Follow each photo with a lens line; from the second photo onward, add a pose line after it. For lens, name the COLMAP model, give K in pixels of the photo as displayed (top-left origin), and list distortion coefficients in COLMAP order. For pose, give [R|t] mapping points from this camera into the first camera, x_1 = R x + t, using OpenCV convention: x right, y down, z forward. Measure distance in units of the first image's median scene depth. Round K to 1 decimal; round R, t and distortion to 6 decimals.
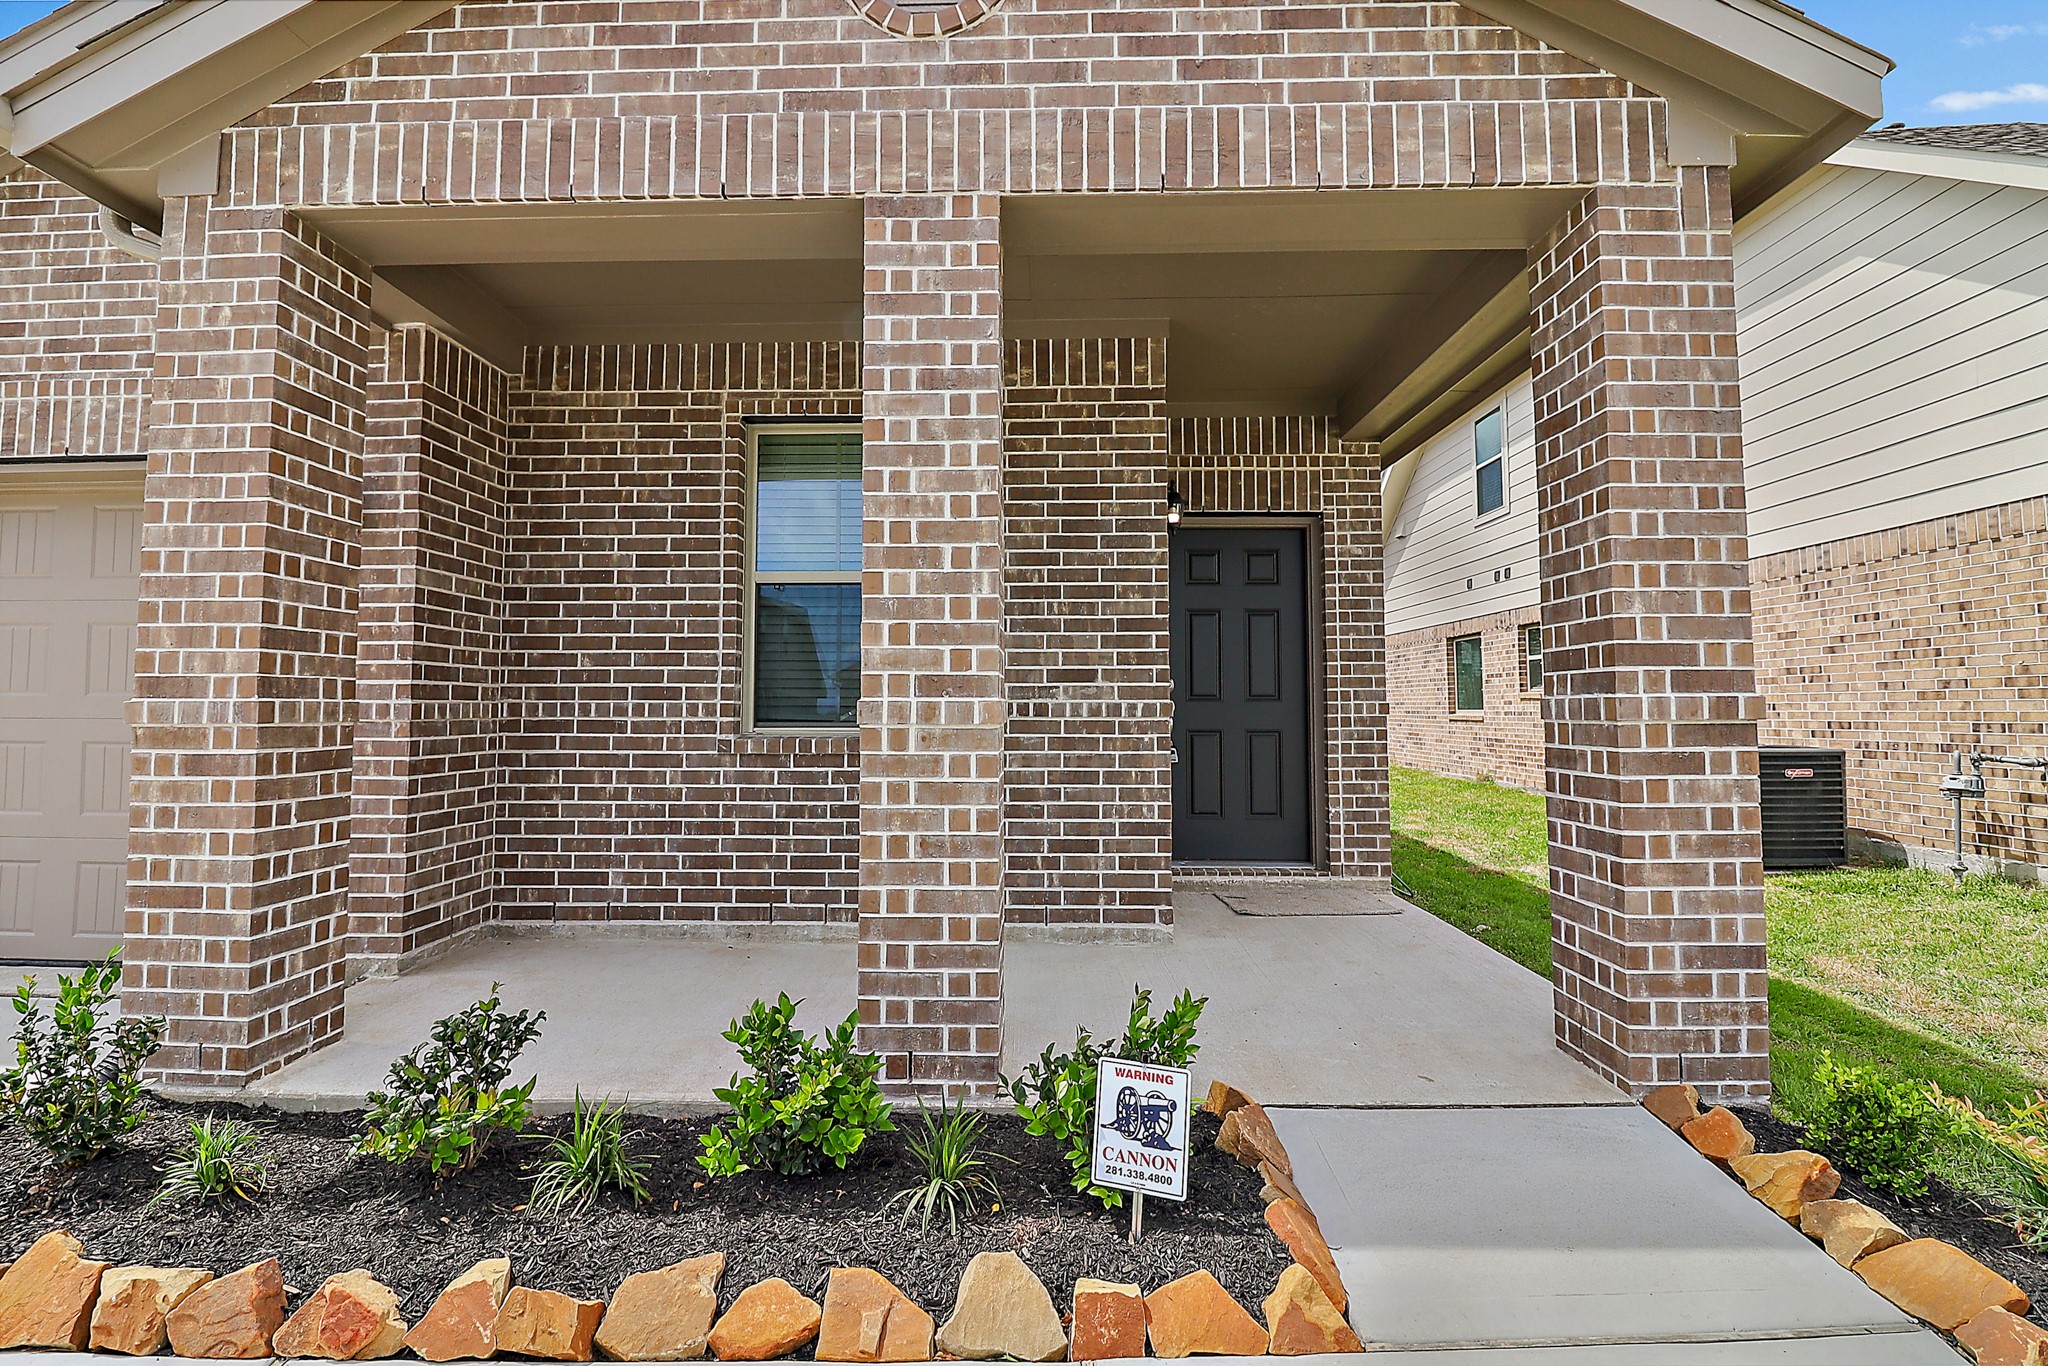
lens RADIAL K [[949.2, 0, 1023.1], [0, 949.2, 653.1], [0, 0, 1]] dist [-0.007768, -0.001010]
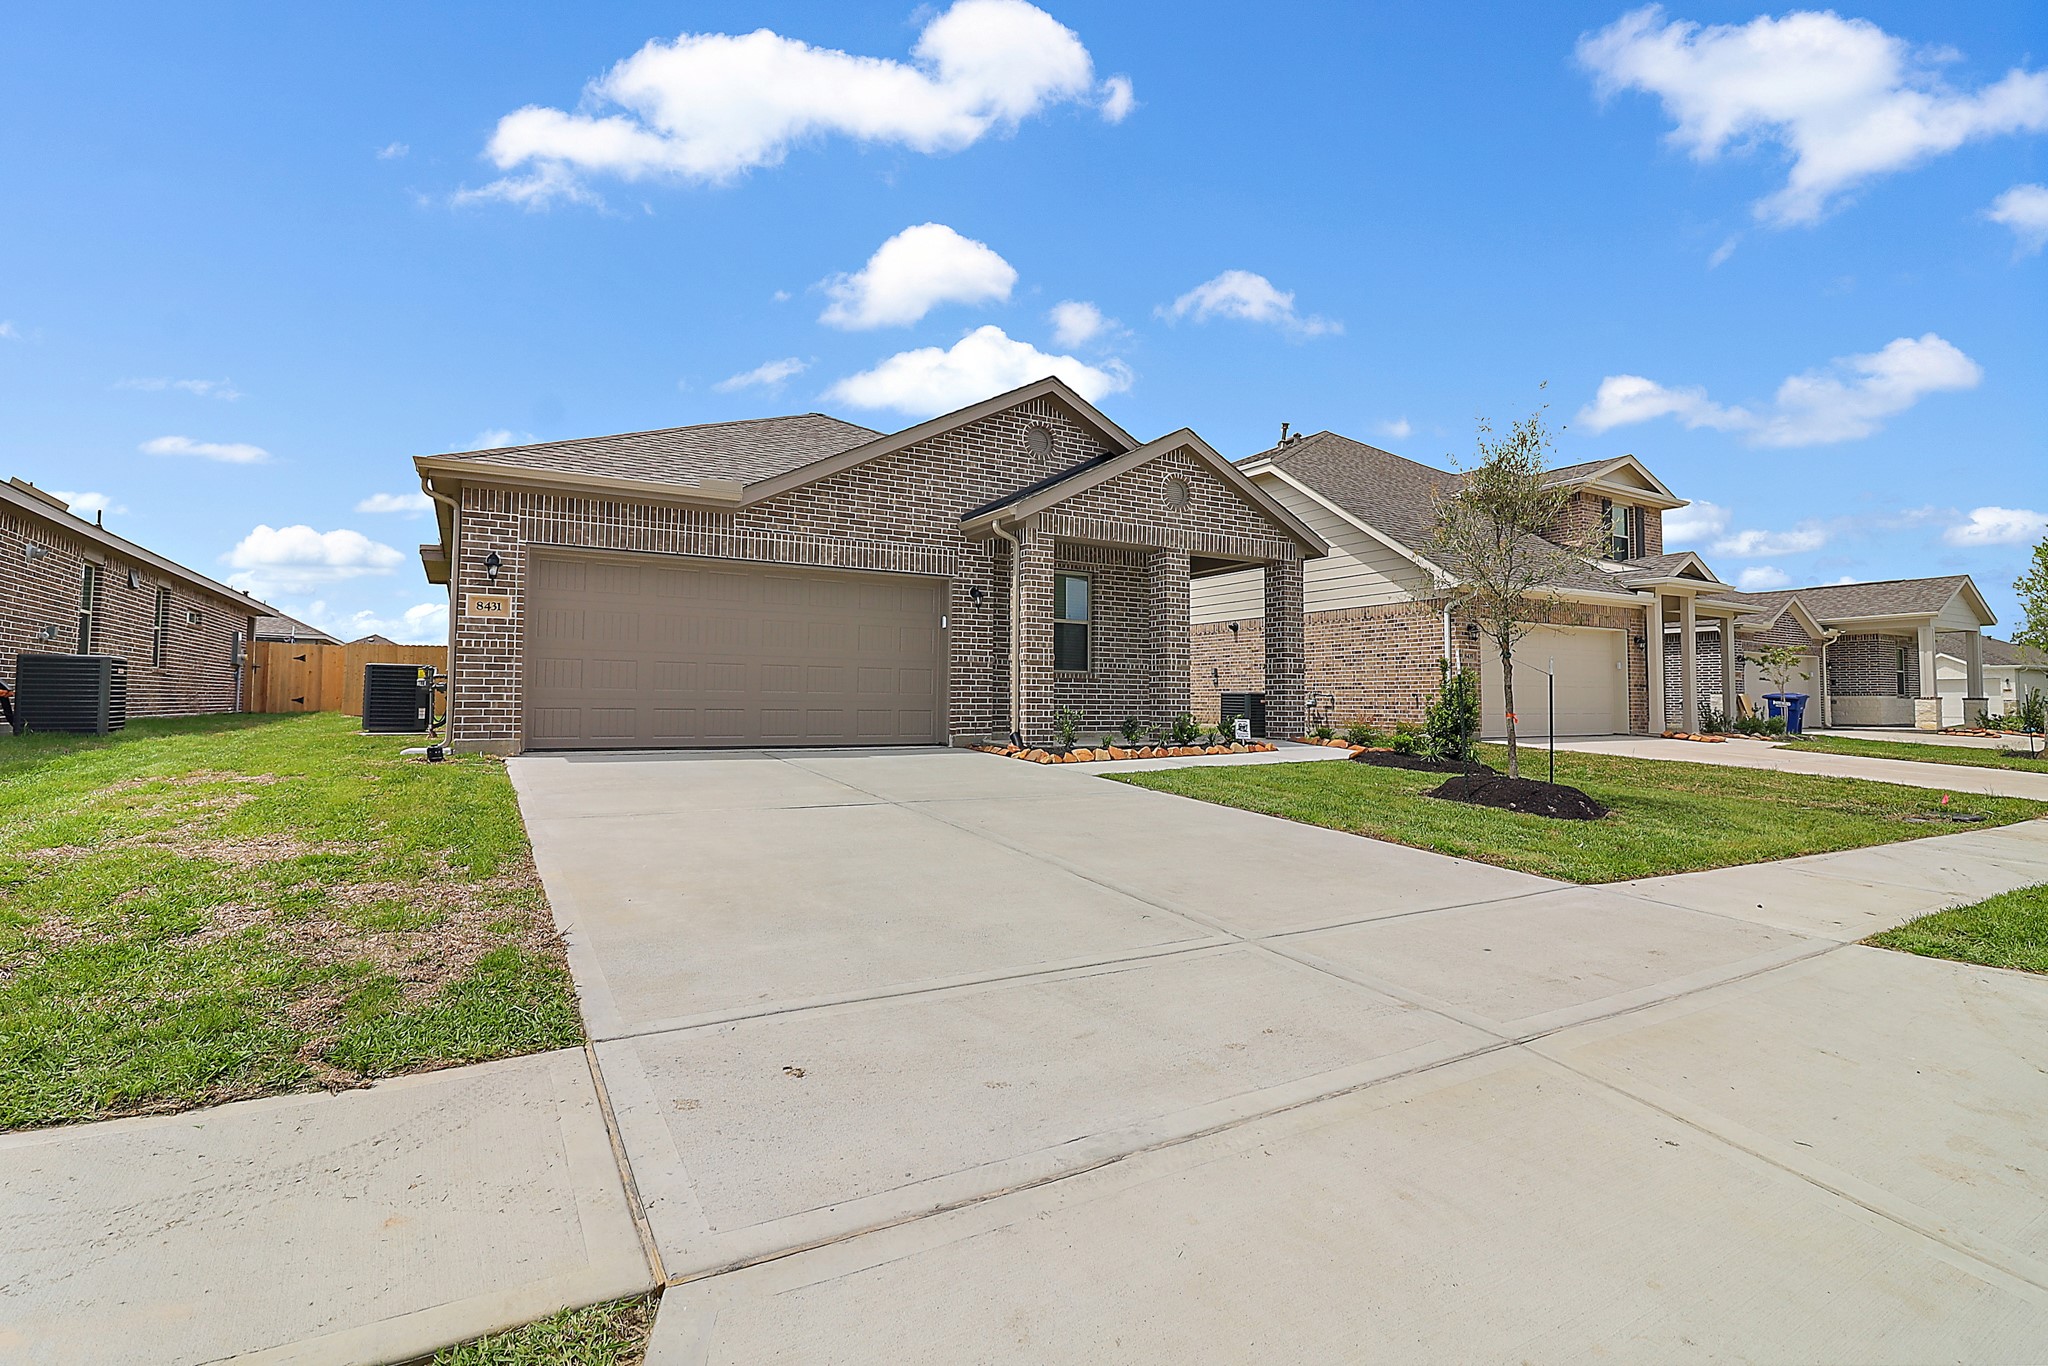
lens RADIAL K [[958.1, 0, 1025.1], [0, 958.1, 653.3], [0, 0, 1]] dist [0.001117, 0.000166]
pose [[0.850852, 0.036036, 0.524169, -3.103388], [-0.039713, 0.999202, -0.004230, 0.066855], [-0.523903, -0.017217, 0.851604, -2.526330]]
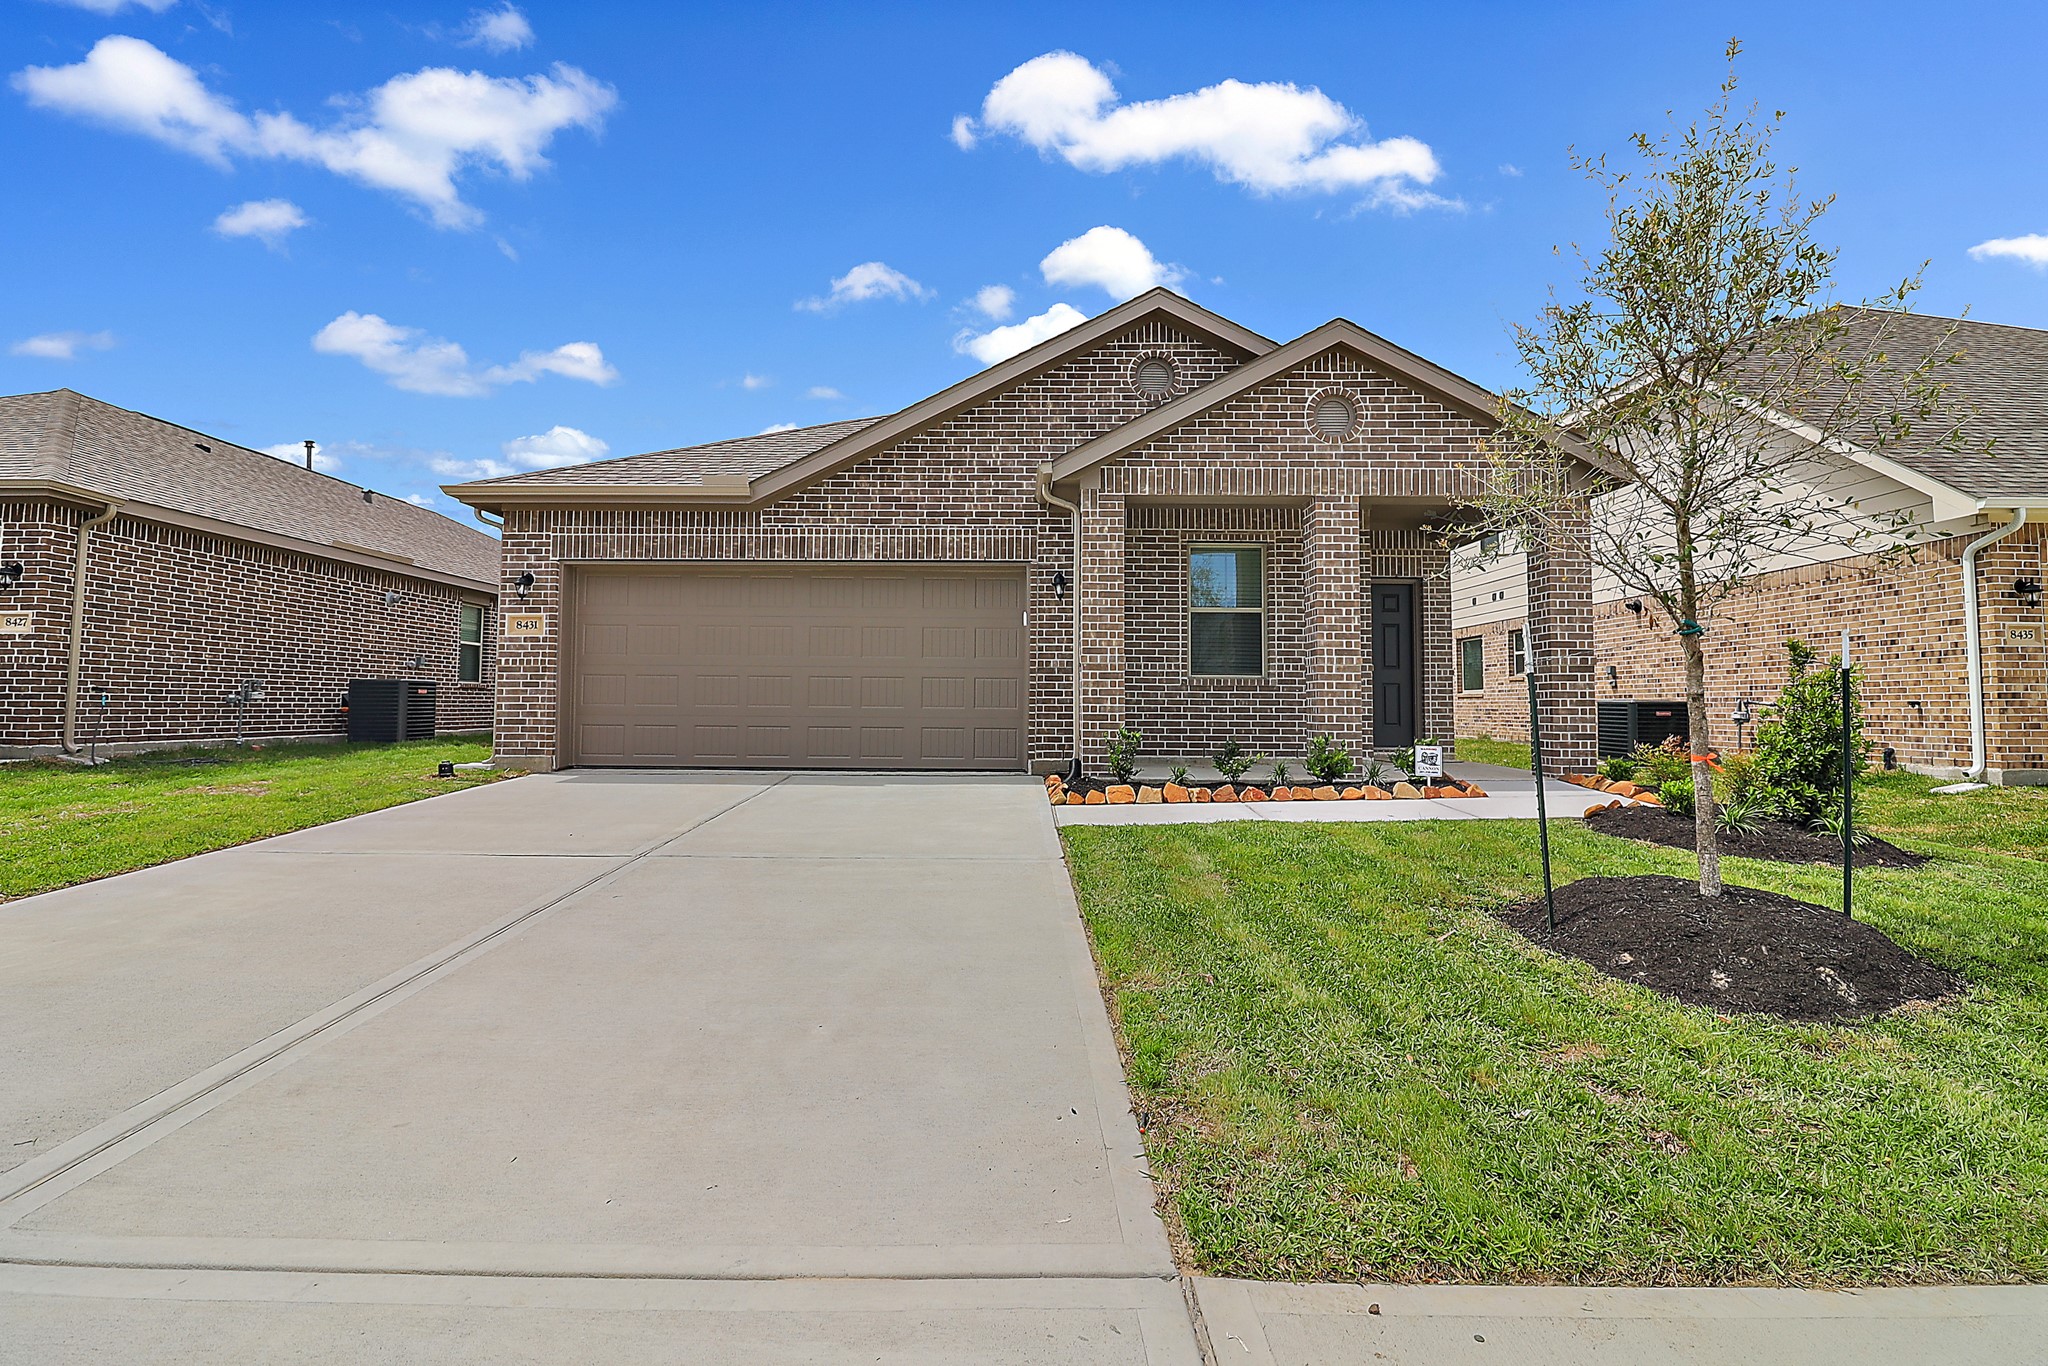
lens RADIAL K [[958.1, 0, 1025.1], [0, 958.1, 653.3], [0, 0, 1]] dist [0.001117, 0.000166]
pose [[0.999662, 0.009039, 0.024356, -1.195600], [-0.009113, 0.999954, 0.002937, 0.036659], [-0.024329, -0.003158, 0.999699, -2.130166]]
